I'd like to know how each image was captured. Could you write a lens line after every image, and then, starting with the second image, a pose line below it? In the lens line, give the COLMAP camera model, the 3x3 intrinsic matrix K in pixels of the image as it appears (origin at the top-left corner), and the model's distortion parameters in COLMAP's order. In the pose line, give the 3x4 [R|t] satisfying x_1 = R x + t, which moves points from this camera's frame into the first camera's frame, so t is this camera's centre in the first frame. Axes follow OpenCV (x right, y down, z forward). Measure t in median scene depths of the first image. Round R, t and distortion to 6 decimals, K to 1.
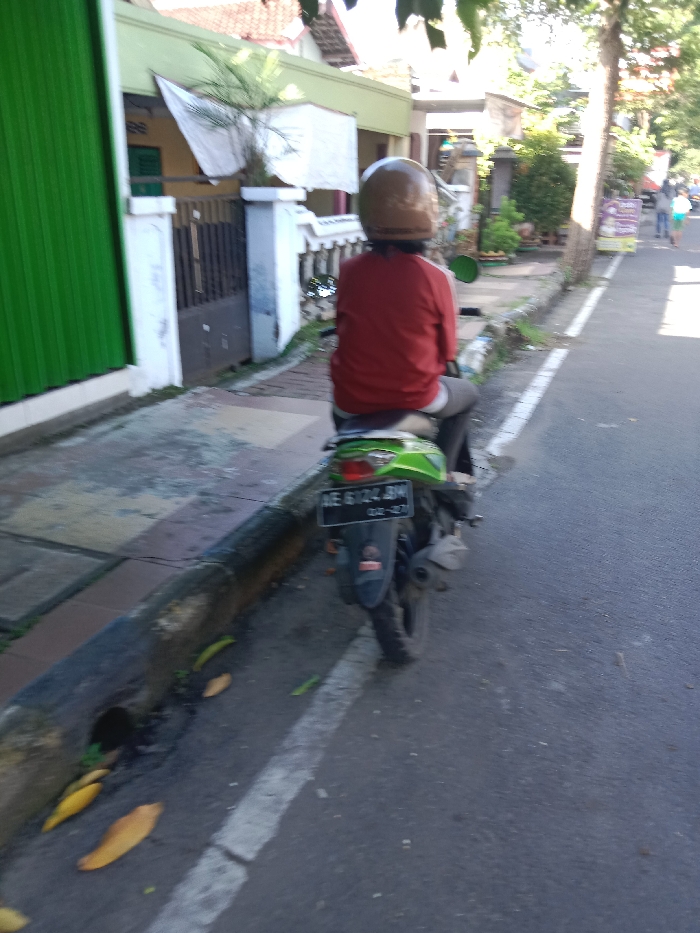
lens RADIAL K [[746.5, 0, 352.3], [0, 746.5, 463.8], [0, 0, 1]] dist [0.008040, -0.021231]
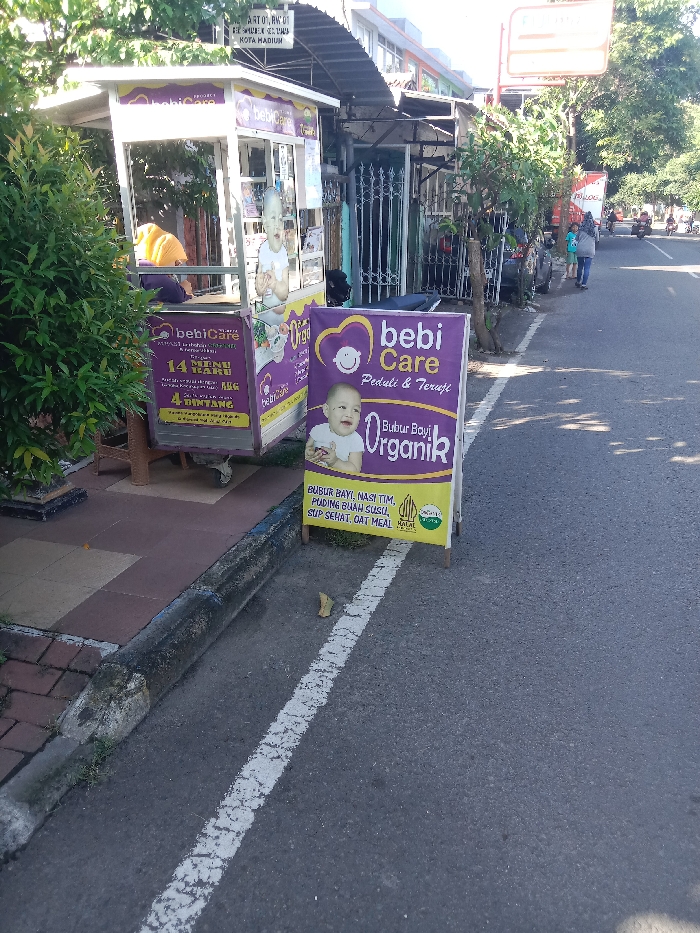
lens RADIAL K [[746.5, 0, 349.4], [0, 746.5, 469.2], [0, 0, 1]] dist [0.008040, -0.021231]
pose [[0.998108, -0.018033, 0.058775, 0.230977], [0.019704, 0.999415, -0.027963, -0.206915], [-0.058236, 0.029068, 0.997880, 0.539447]]
